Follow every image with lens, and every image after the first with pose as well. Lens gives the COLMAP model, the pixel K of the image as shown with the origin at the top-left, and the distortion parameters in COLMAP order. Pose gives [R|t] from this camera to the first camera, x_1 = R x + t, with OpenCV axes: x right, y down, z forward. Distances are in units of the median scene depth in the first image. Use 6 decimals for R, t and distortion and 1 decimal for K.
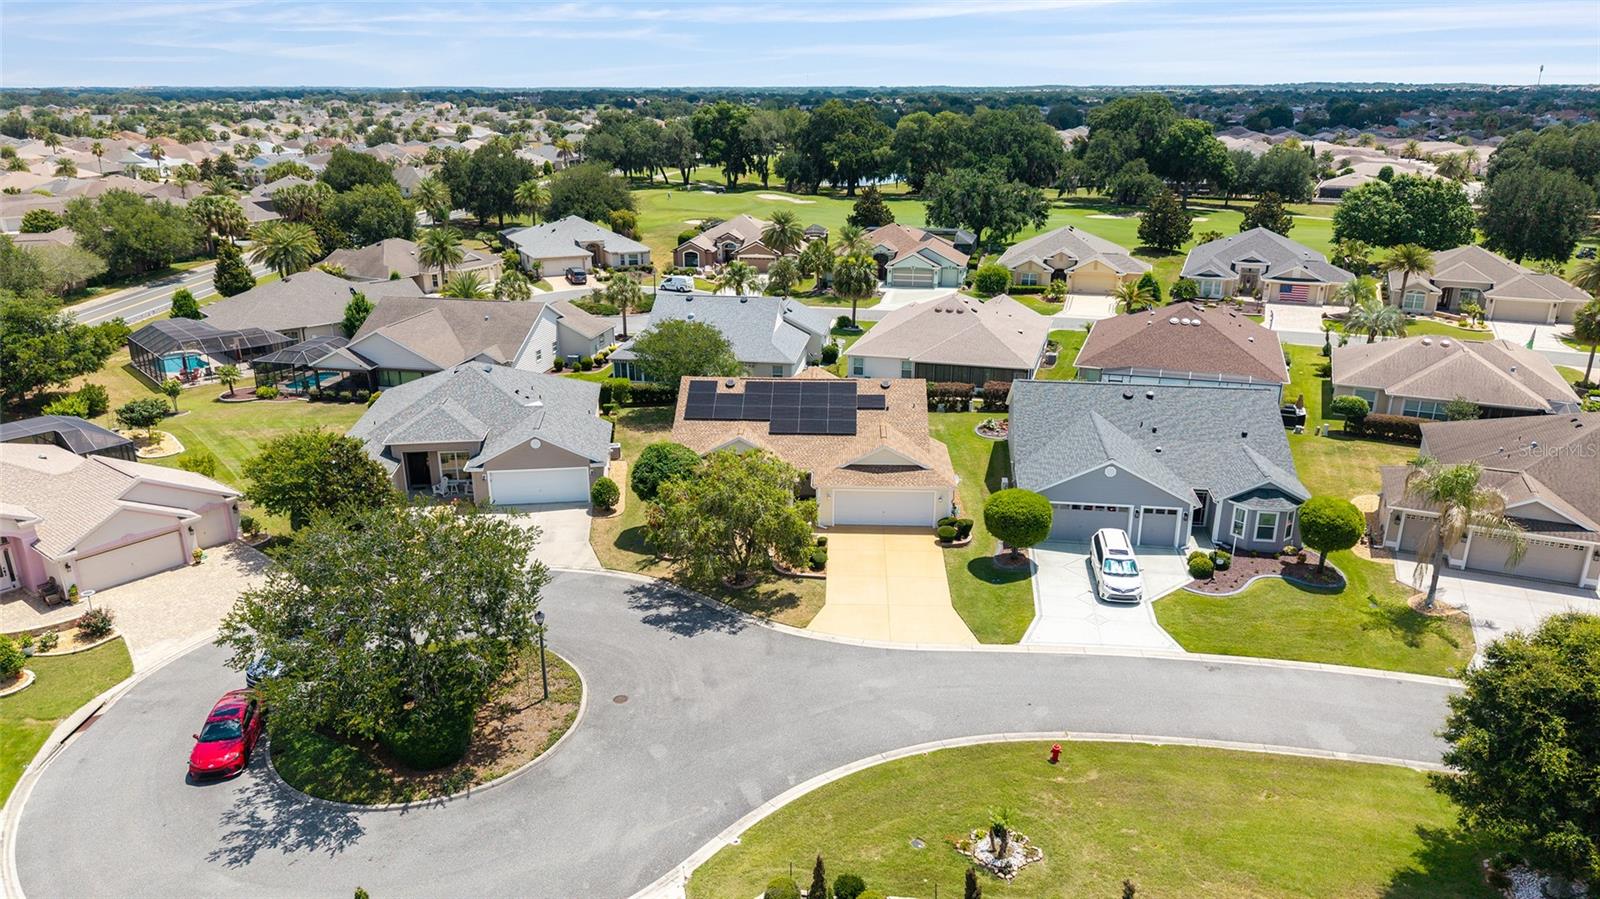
lens RADIAL K [[1072.3, 0, 800.3], [0, 1072.3, 453.6], [0, 0, 1]] dist [0.019198, -0.016737]
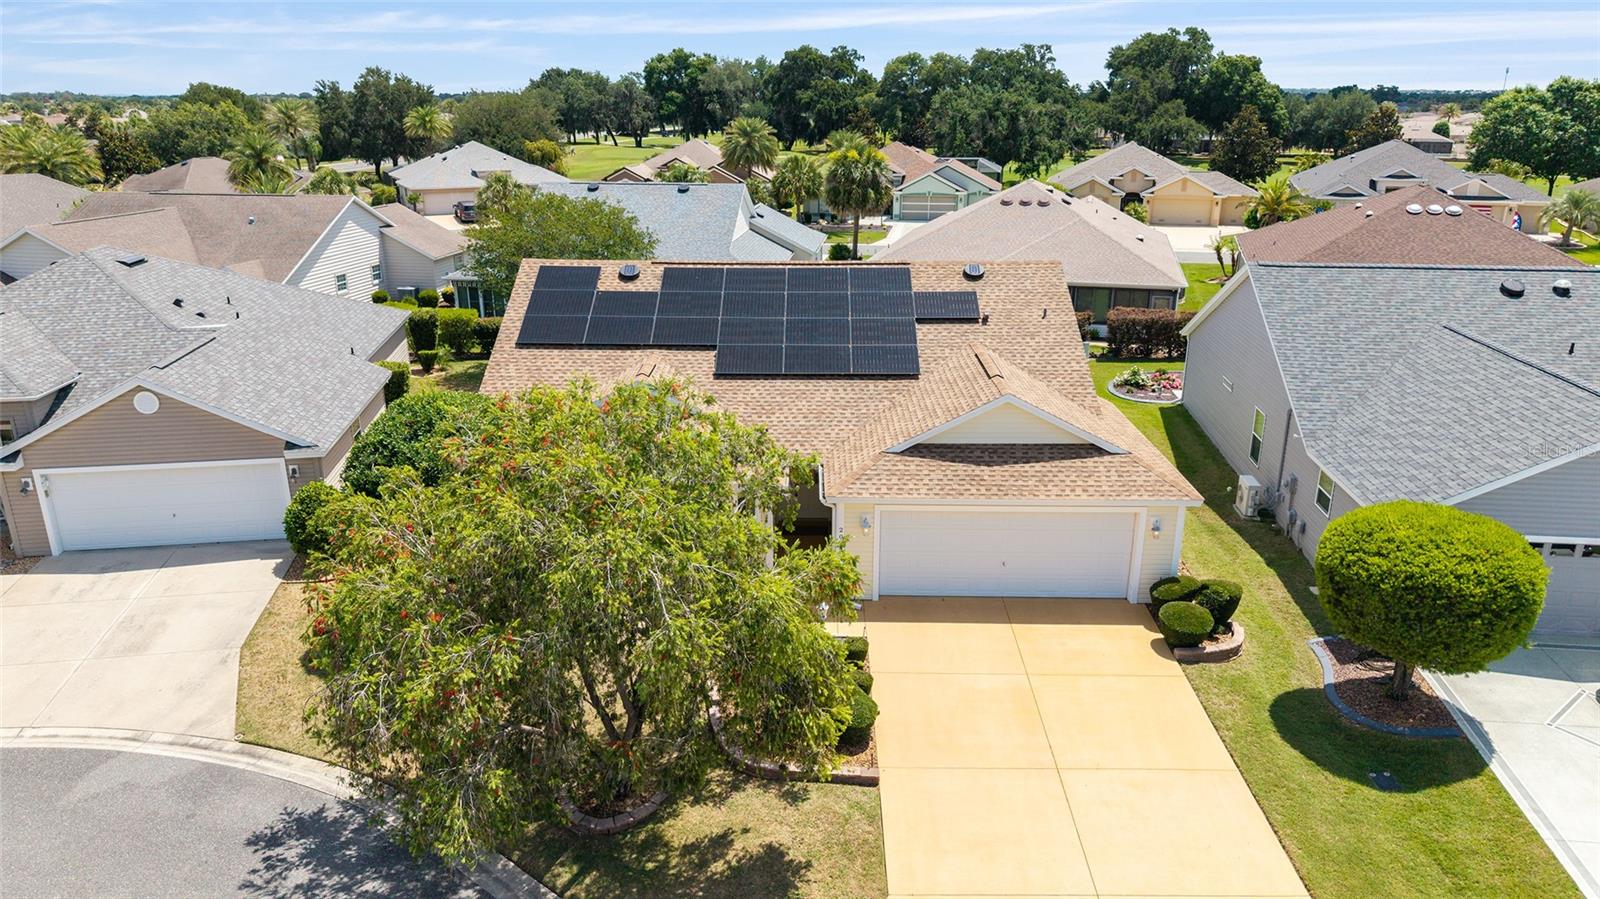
lens RADIAL K [[1072.3, 0, 802.9], [0, 1072.3, 457.0], [0, 0, 1]] dist [0.019198, -0.016737]
pose [[0.999532, -0.009583, 0.029063, -0.004502], [0.009709, 0.999944, -0.004195, 0.010320], [-0.029021, 0.004475, 0.999569, 0.384367]]
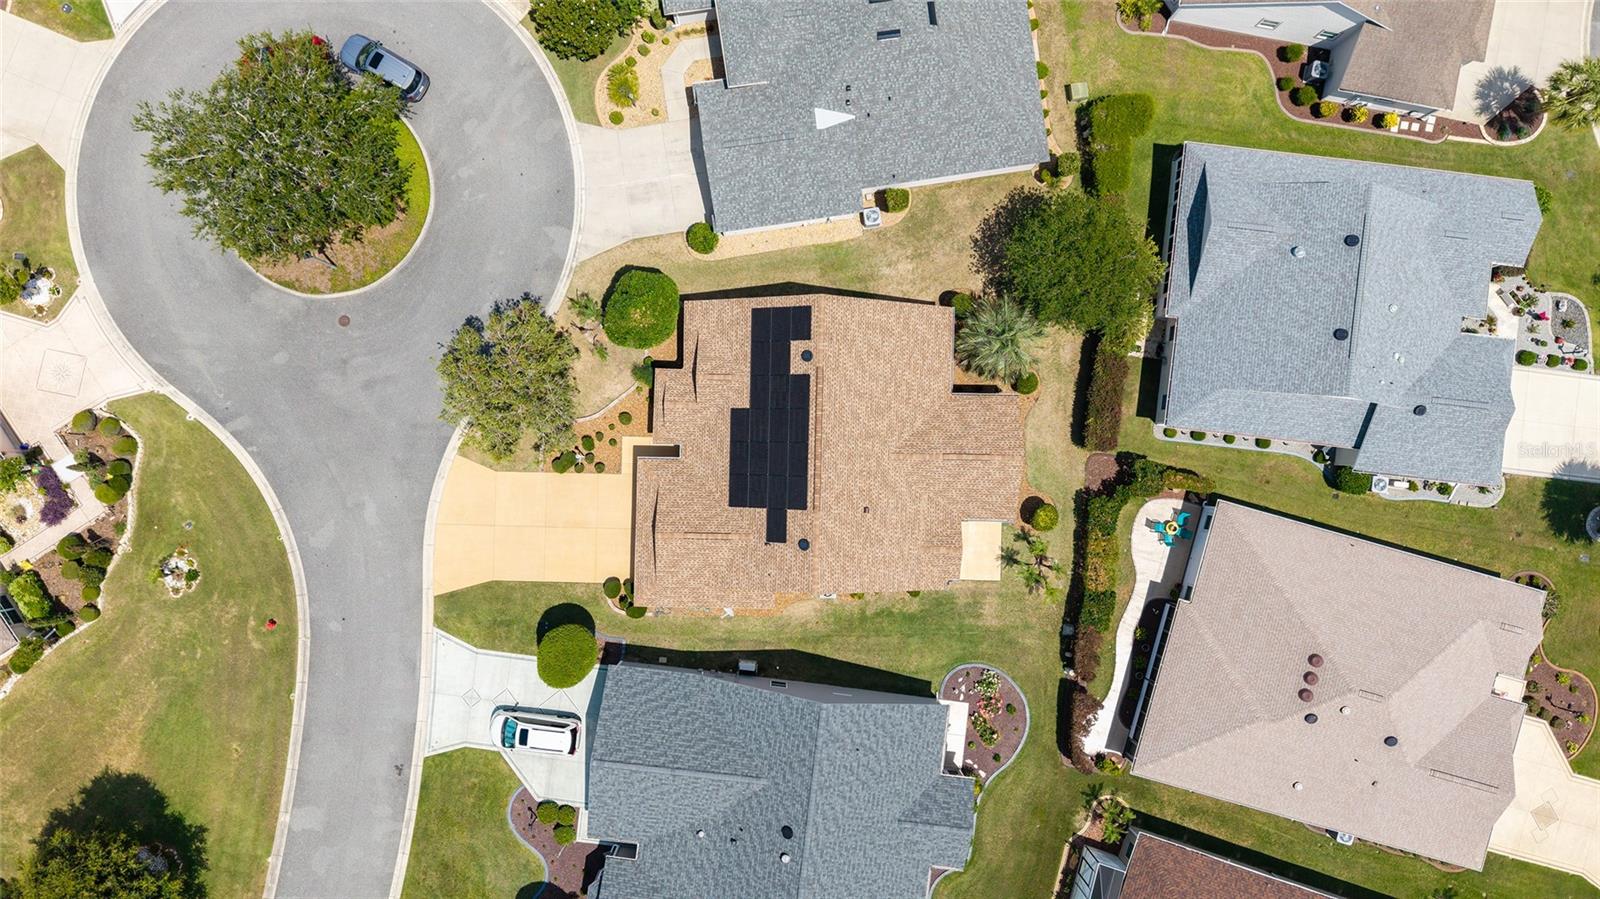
lens RADIAL K [[1072.3, 0, 798.1], [0, 1072.3, 447.5], [0, 0, 1]] dist [0.019198, -0.016737]
pose [[0.021955, 0.999759, -0.000589, 0.003510], [-0.336858, 0.007953, 0.941522, -0.584913], [0.941299, -0.020473, 0.336951, 0.503974]]
